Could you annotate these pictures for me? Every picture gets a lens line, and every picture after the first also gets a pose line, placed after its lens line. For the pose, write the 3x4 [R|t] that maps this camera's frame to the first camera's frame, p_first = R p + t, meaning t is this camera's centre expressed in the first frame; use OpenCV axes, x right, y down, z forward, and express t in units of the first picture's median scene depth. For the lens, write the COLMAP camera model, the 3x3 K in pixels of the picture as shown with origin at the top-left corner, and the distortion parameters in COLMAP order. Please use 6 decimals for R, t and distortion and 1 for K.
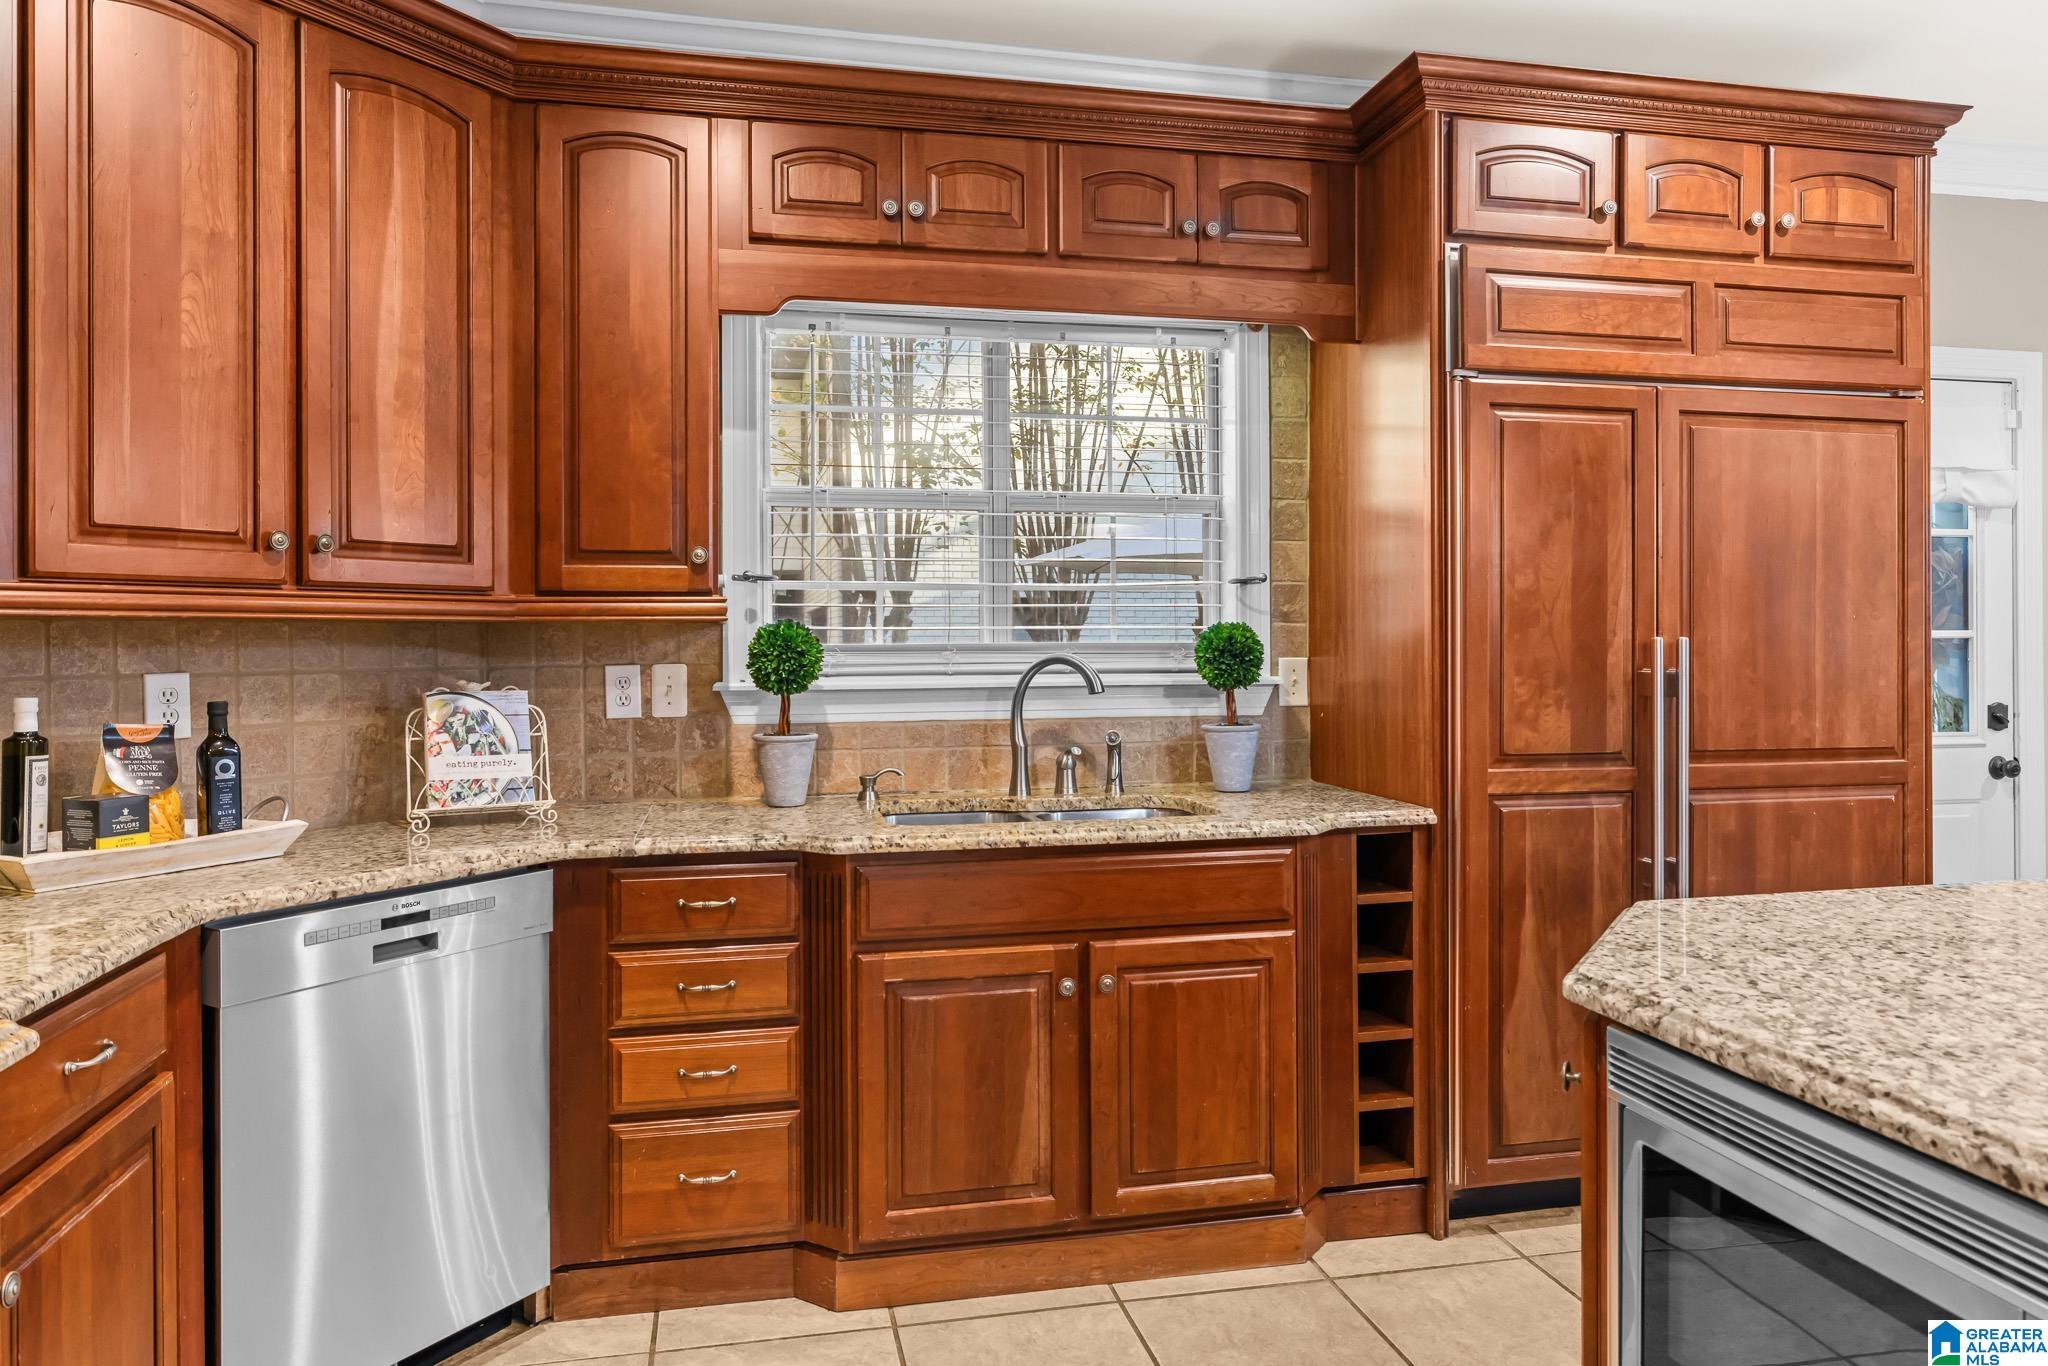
lens RADIAL K [[1333.5, 0, 1018.9], [0, 1333.5, 644.0], [0, 0, 1]] dist [-0.002432, 0.000313]
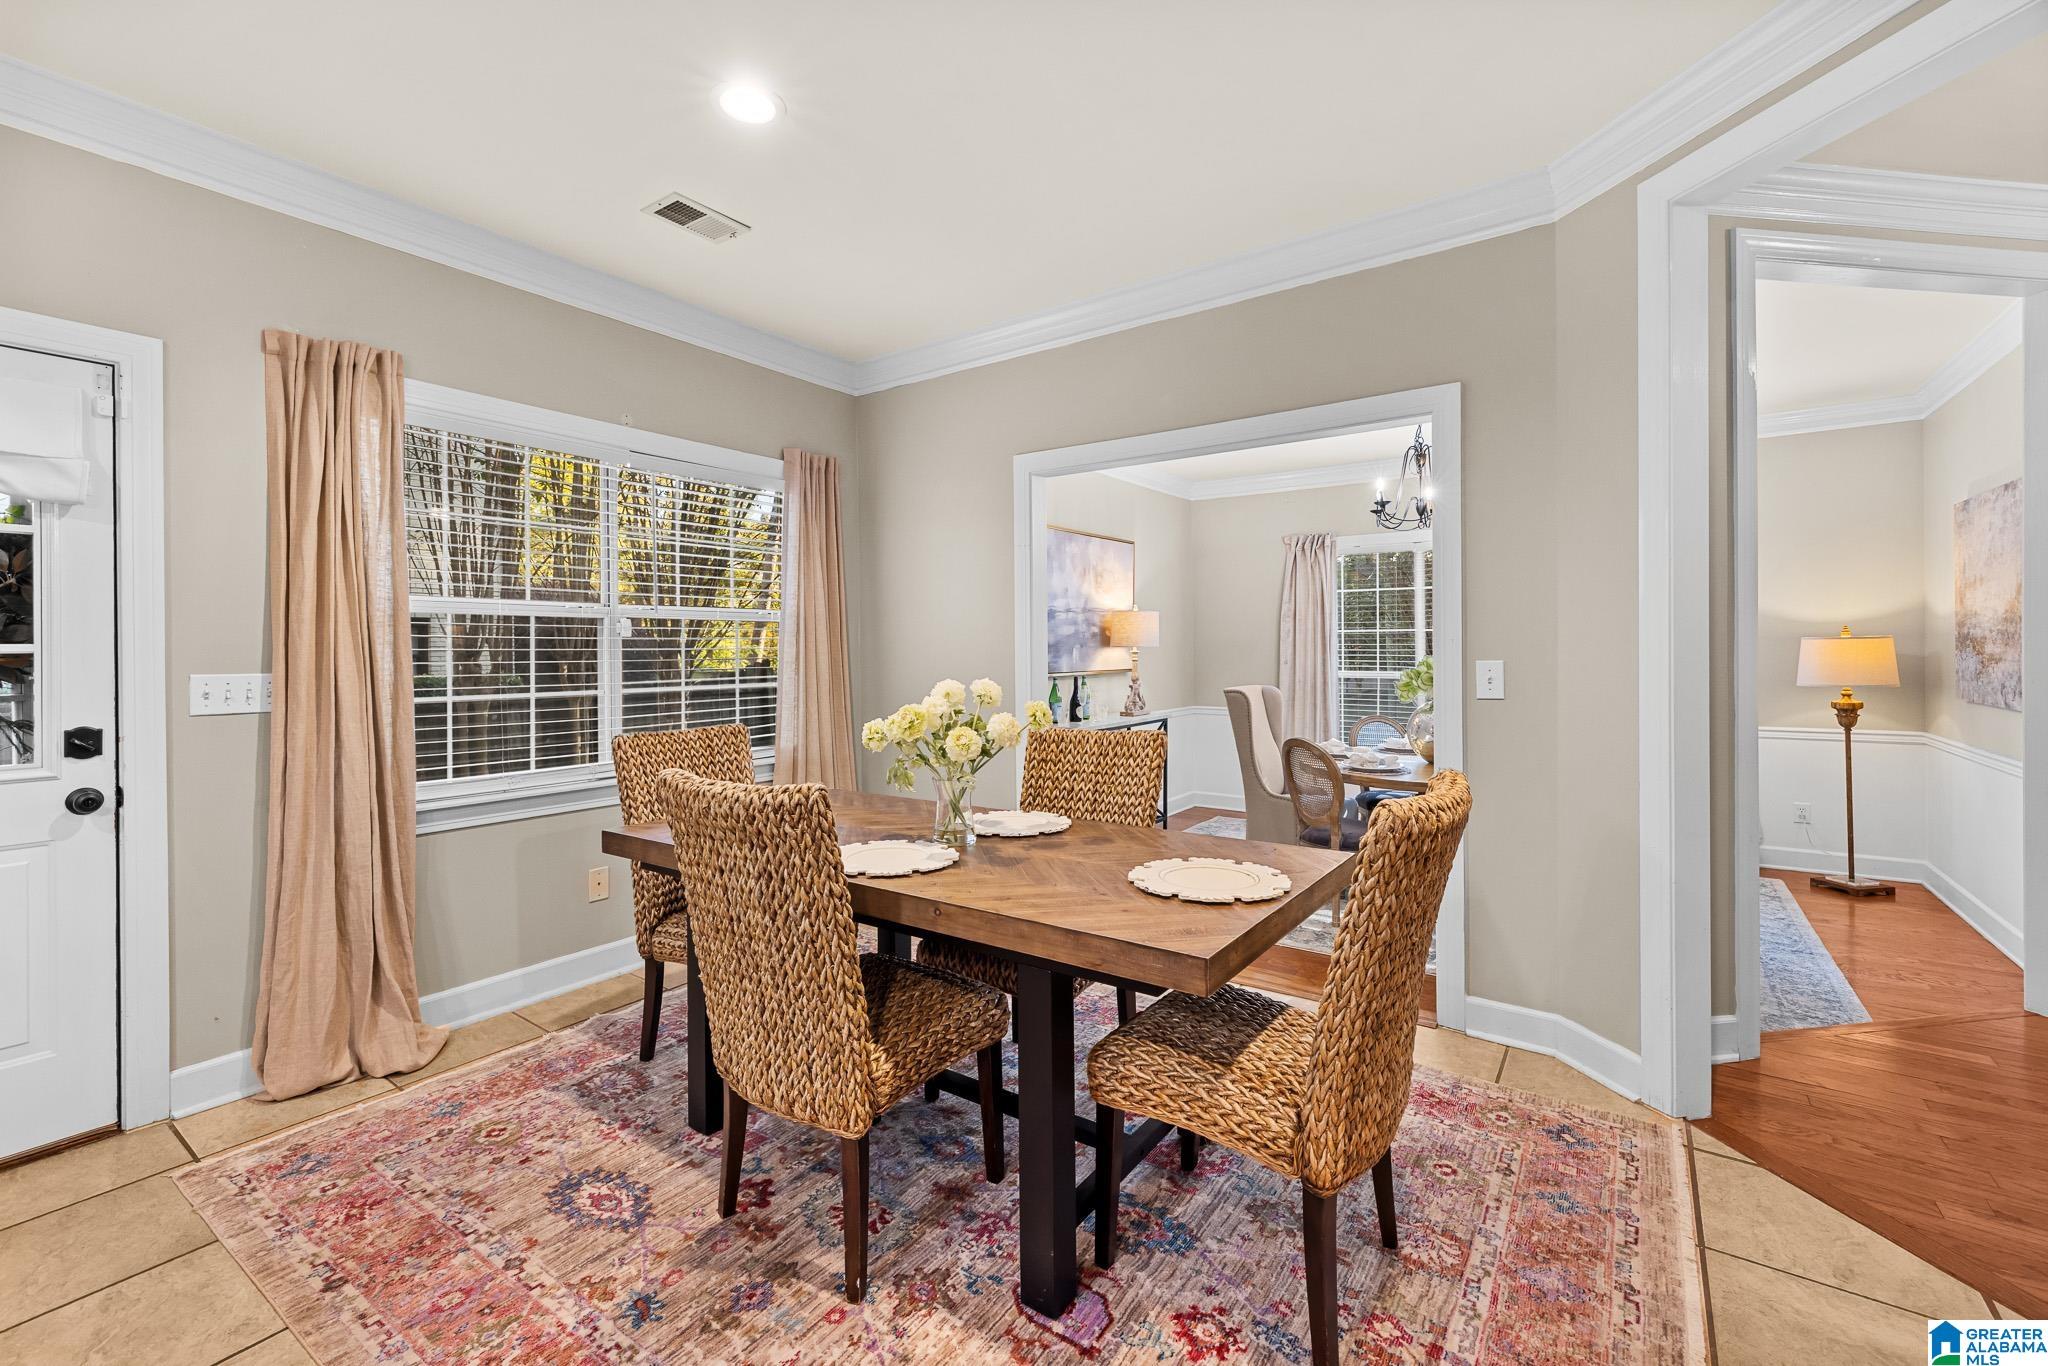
lens RADIAL K [[867.2, 0, 1021.2], [0, 867.2, 654.9], [0, 0, 1]] dist [0.000799, 0.000035]
pose [[0.735555, -0.008021, 0.677418, 1.059771], [0.006126, 0.999968, 0.005188, -0.003522], [-0.677437, 0.000334, 0.735580, 0.214269]]
